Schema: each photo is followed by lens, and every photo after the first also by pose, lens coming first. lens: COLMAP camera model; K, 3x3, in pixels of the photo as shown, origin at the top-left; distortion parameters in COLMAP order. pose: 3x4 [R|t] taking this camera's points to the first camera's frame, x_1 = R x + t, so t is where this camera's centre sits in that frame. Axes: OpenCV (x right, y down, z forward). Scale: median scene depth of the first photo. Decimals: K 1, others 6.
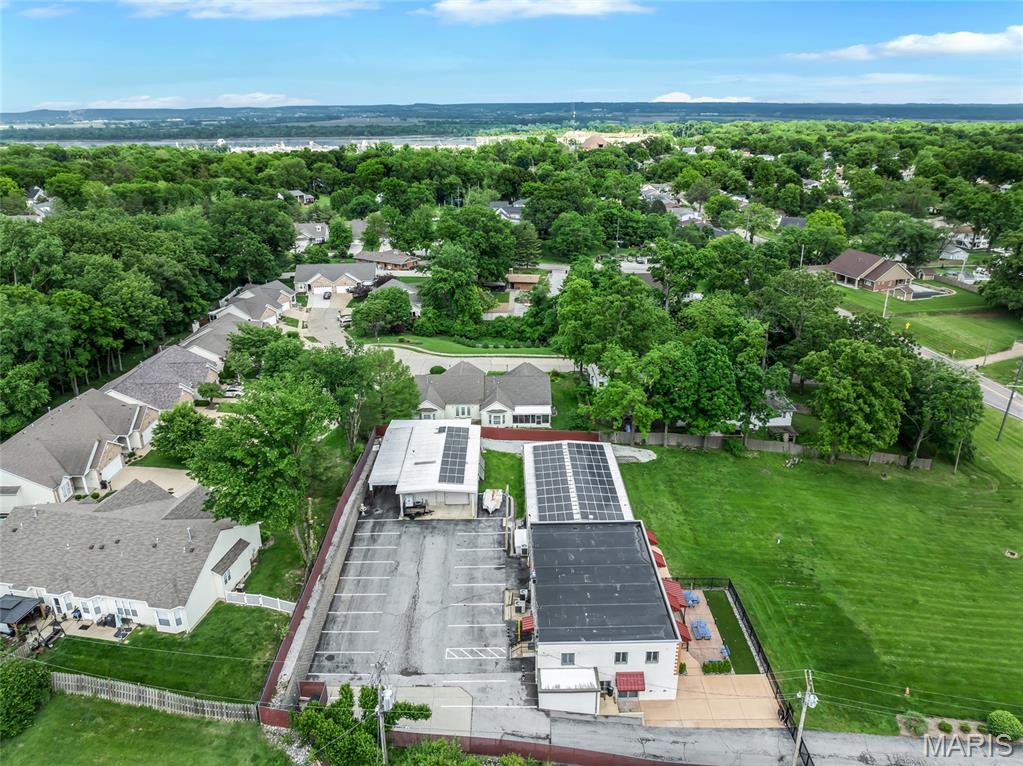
lens RADIAL K [[726.2, 0, 511.5], [0, 726.2, 383.0], [0, 0, 1]] dist [-0.039725, 0.004532]
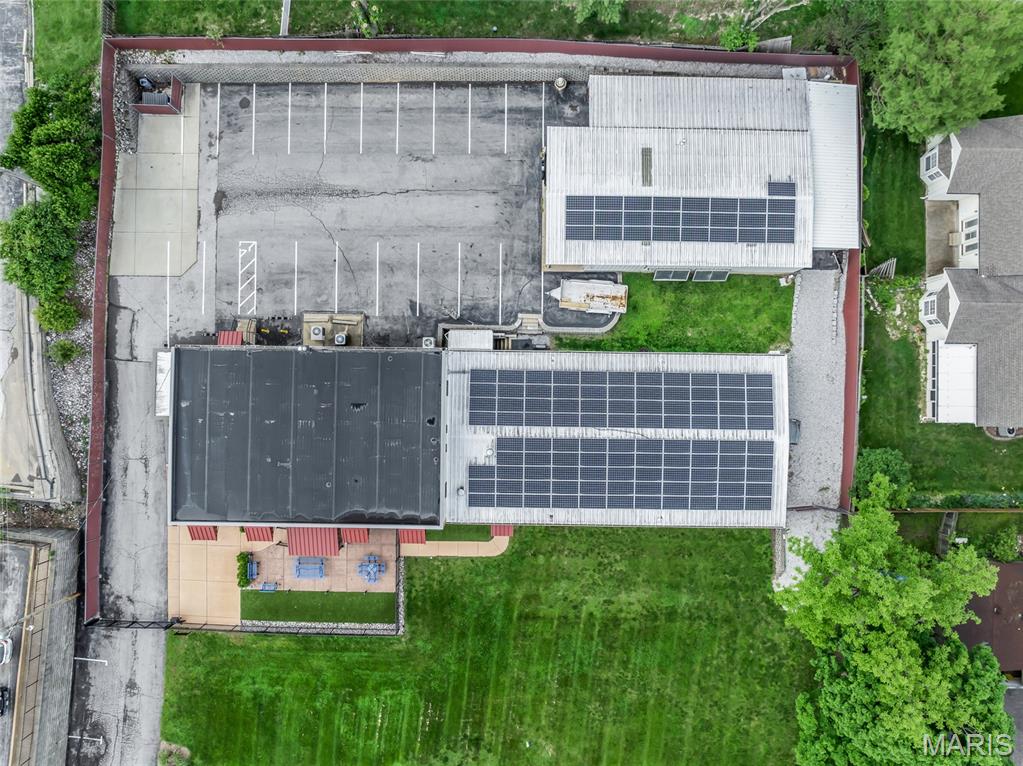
lens RADIAL K [[726.2, 0, 511.5], [0, 726.2, 383.0], [0, 0, 1]] dist [-0.039725, 0.004532]
pose [[-0.024145, 0.999676, -0.008069, 0.059082], [-0.363627, -0.001264, 0.931544, -0.424568], [0.931232, 0.025426, 0.363540, 0.840988]]
